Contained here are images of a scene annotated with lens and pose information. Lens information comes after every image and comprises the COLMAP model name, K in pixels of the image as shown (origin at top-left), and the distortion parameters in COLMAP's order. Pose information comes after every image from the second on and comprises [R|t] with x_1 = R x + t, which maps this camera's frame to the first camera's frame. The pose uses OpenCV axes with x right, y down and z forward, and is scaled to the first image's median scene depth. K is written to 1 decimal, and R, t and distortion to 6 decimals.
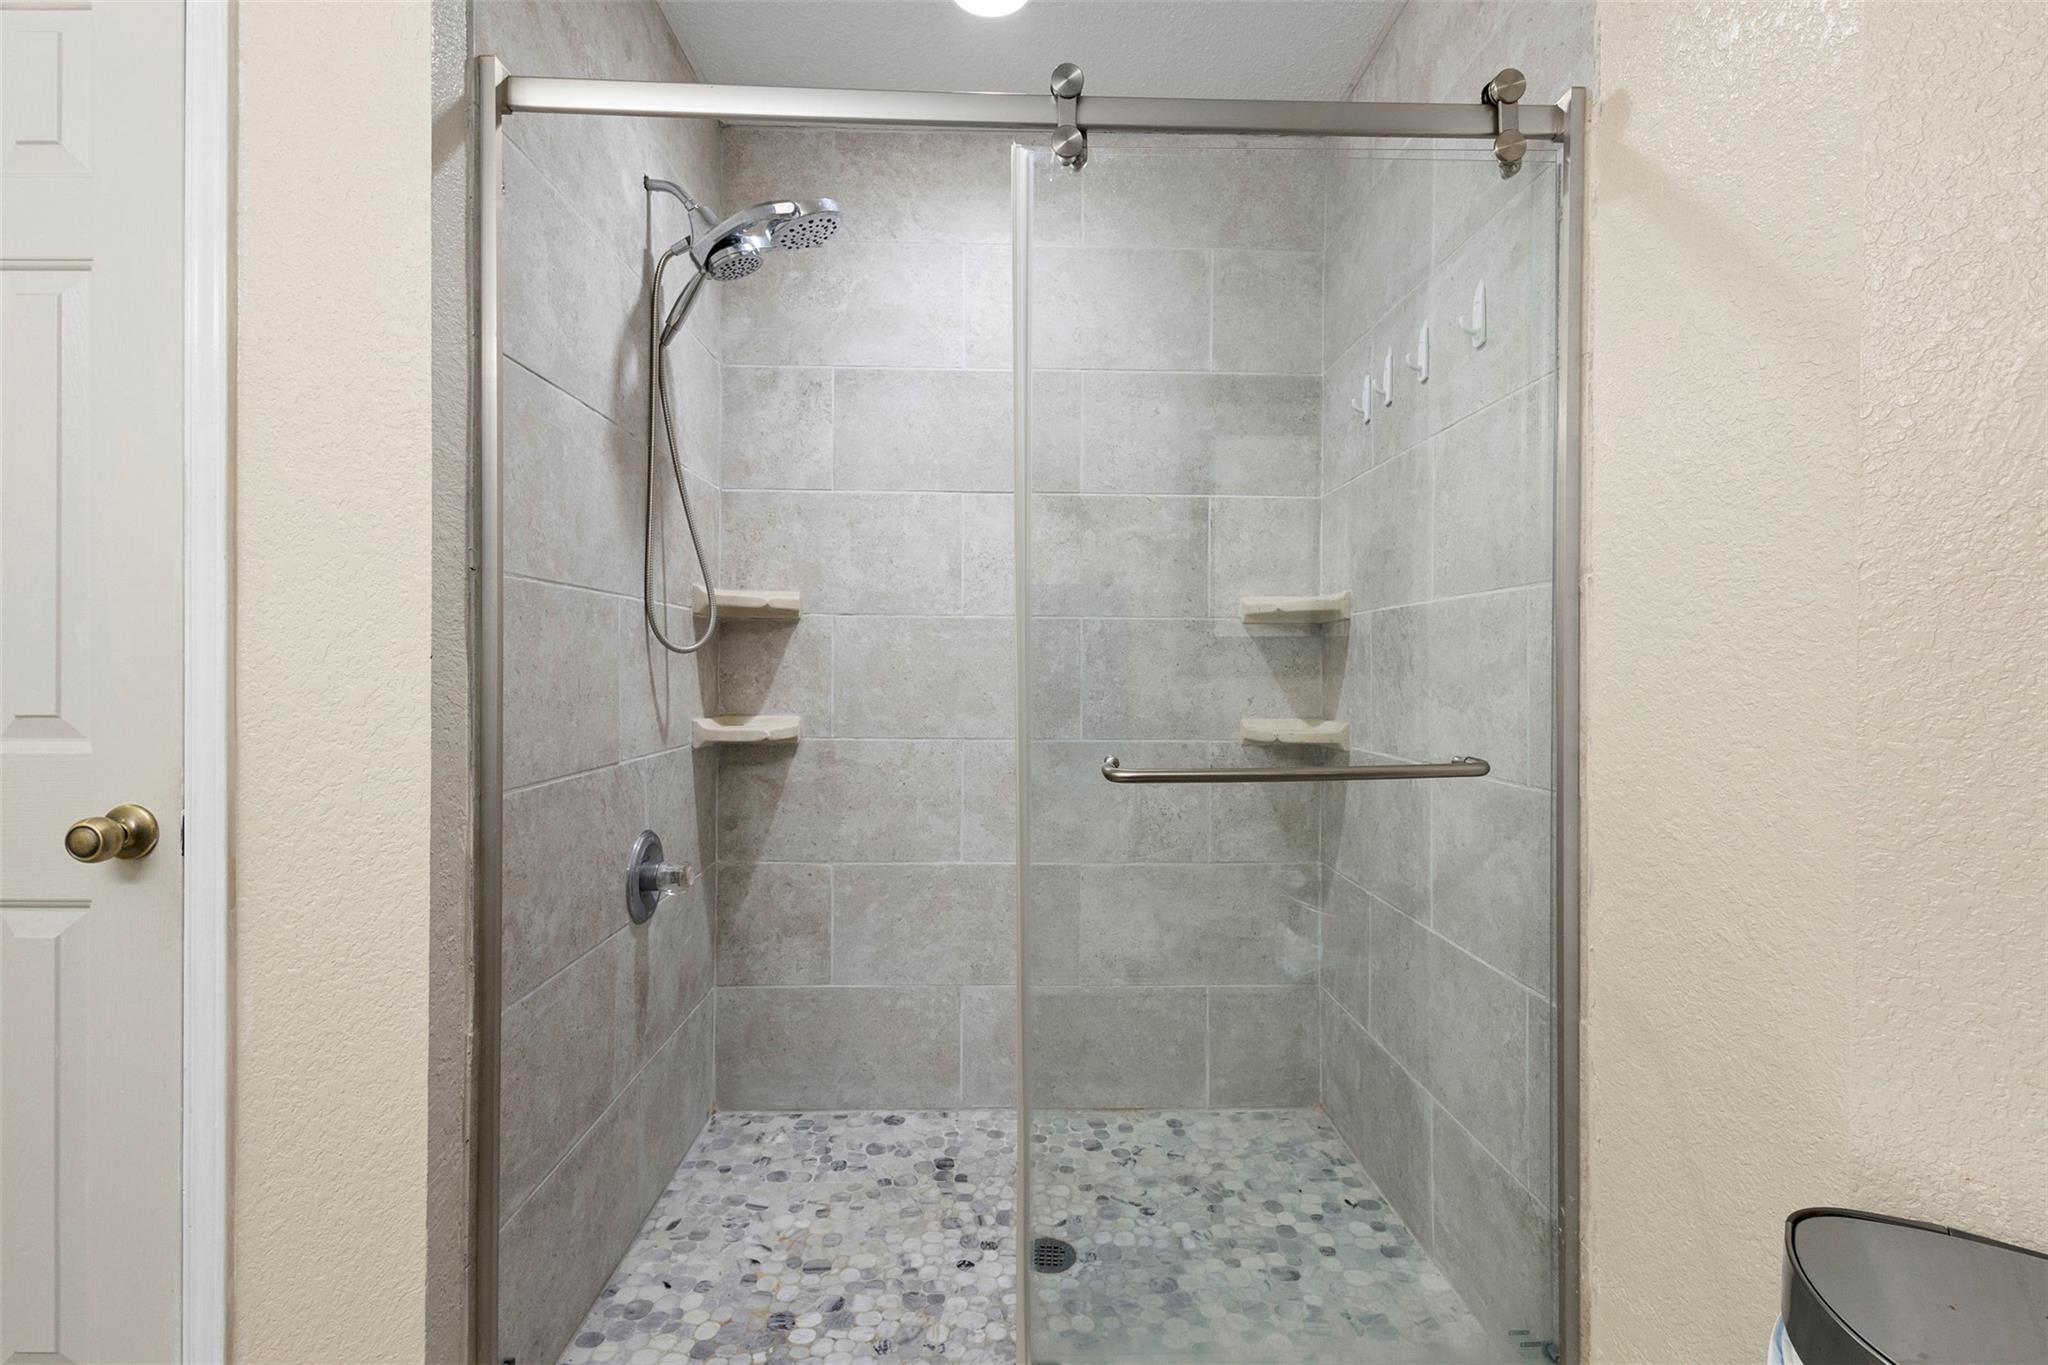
lens RADIAL K [[959.0, 0, 1021.5], [0, 959.0, 670.3], [0, 0, 1]] dist [0.012801, -0.000197]
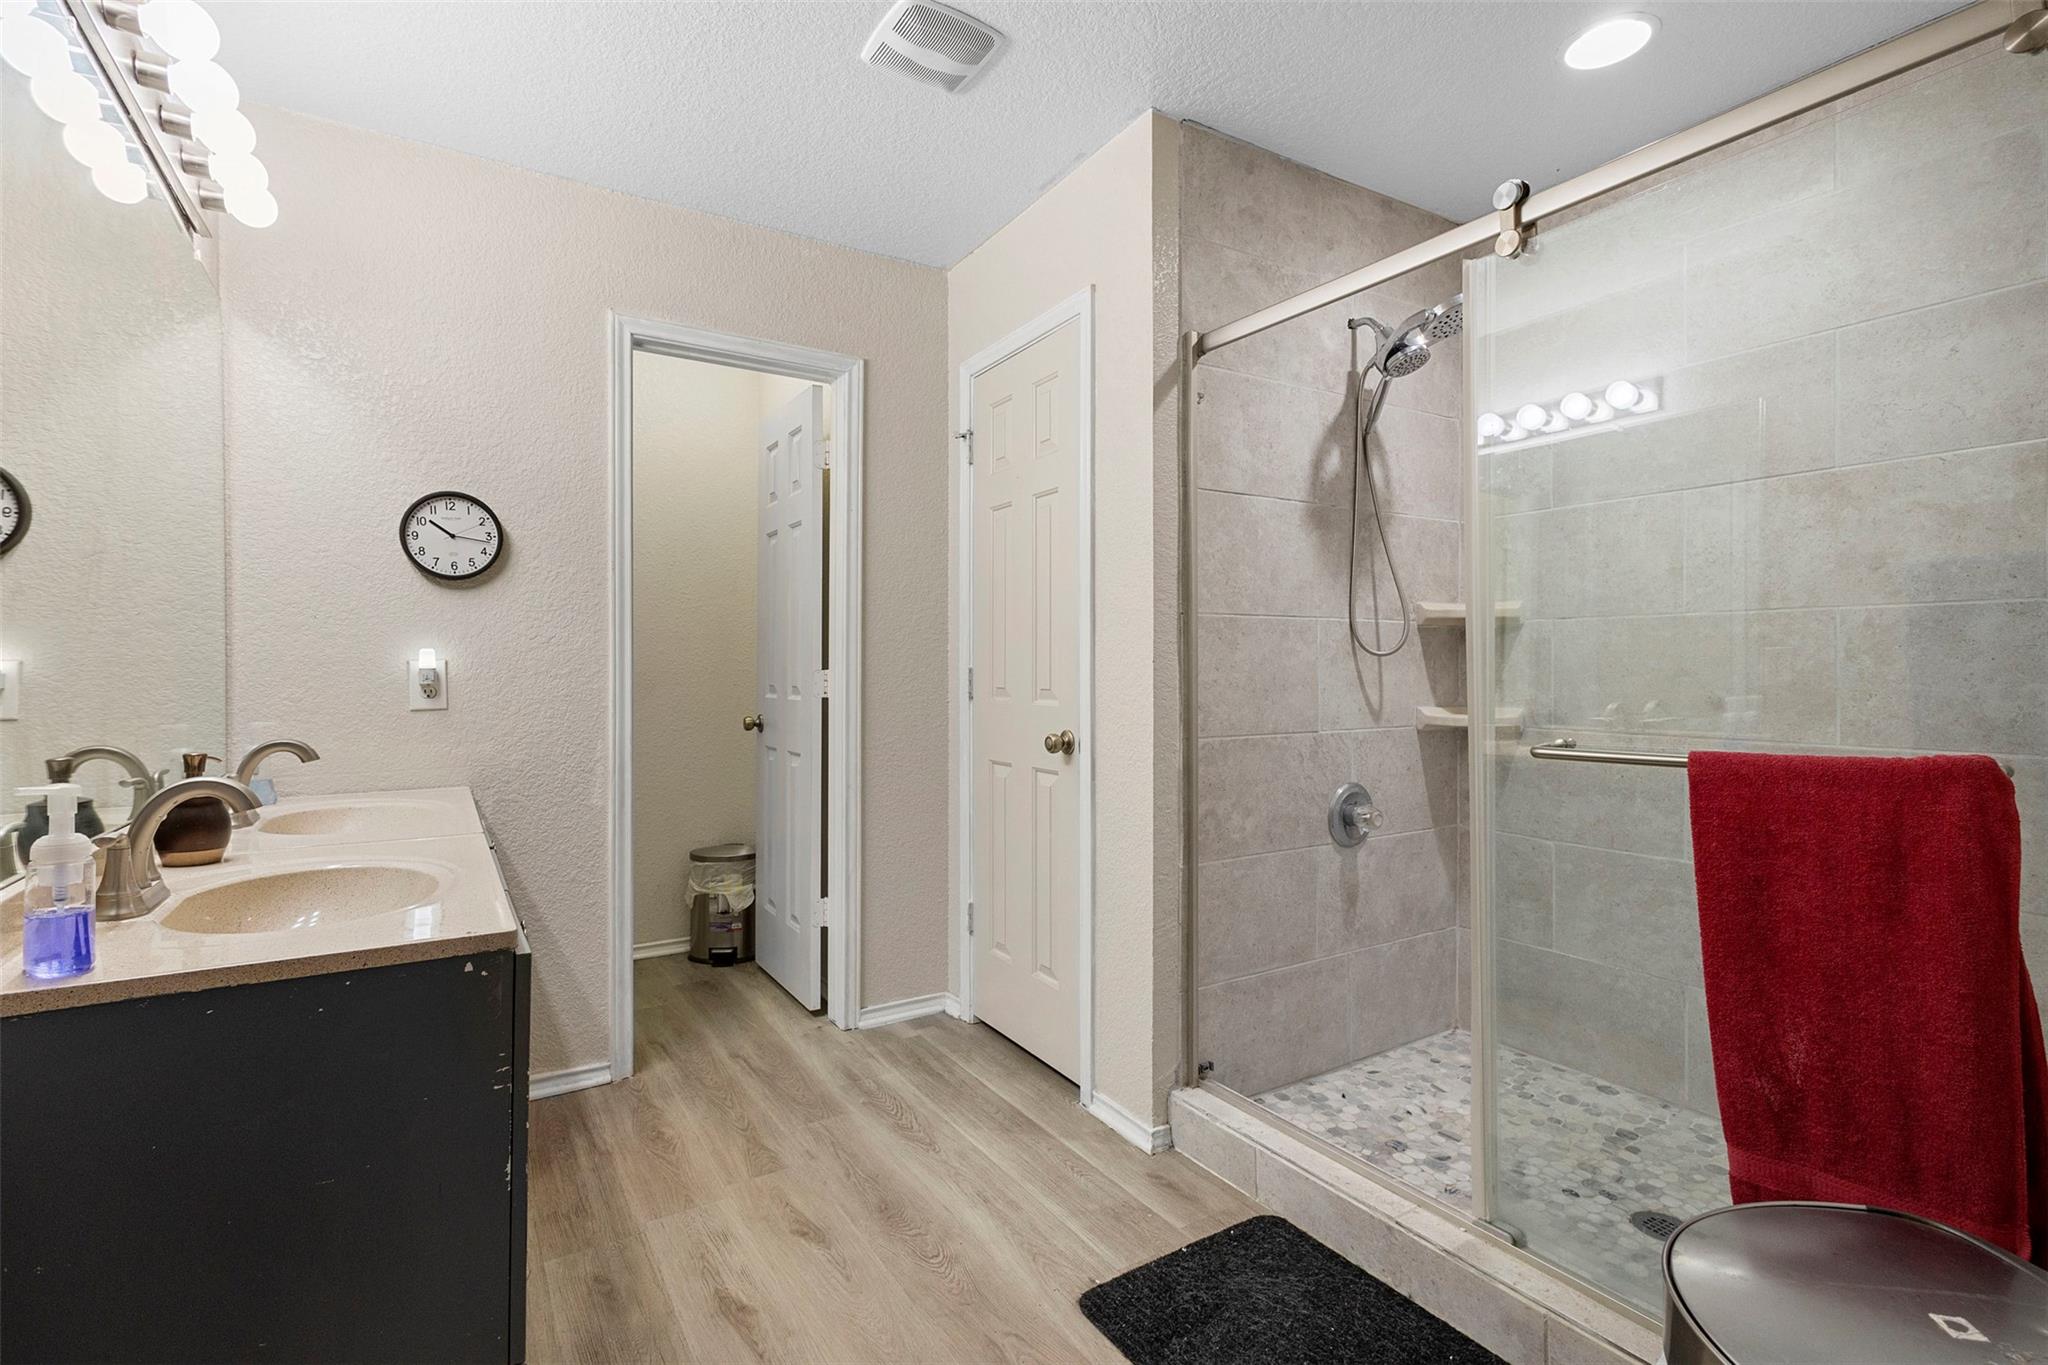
lens RADIAL K [[959.0, 0, 1032.7], [0, 959.0, 673.2], [0, 0, 1]] dist [0.012801, -0.000197]
pose [[0.511038, -0.000769, -0.859558, 0.575725], [0.001067, 0.999999, -0.000261, 0.005909], [0.859558, -0.000784, 0.511038, -0.119820]]
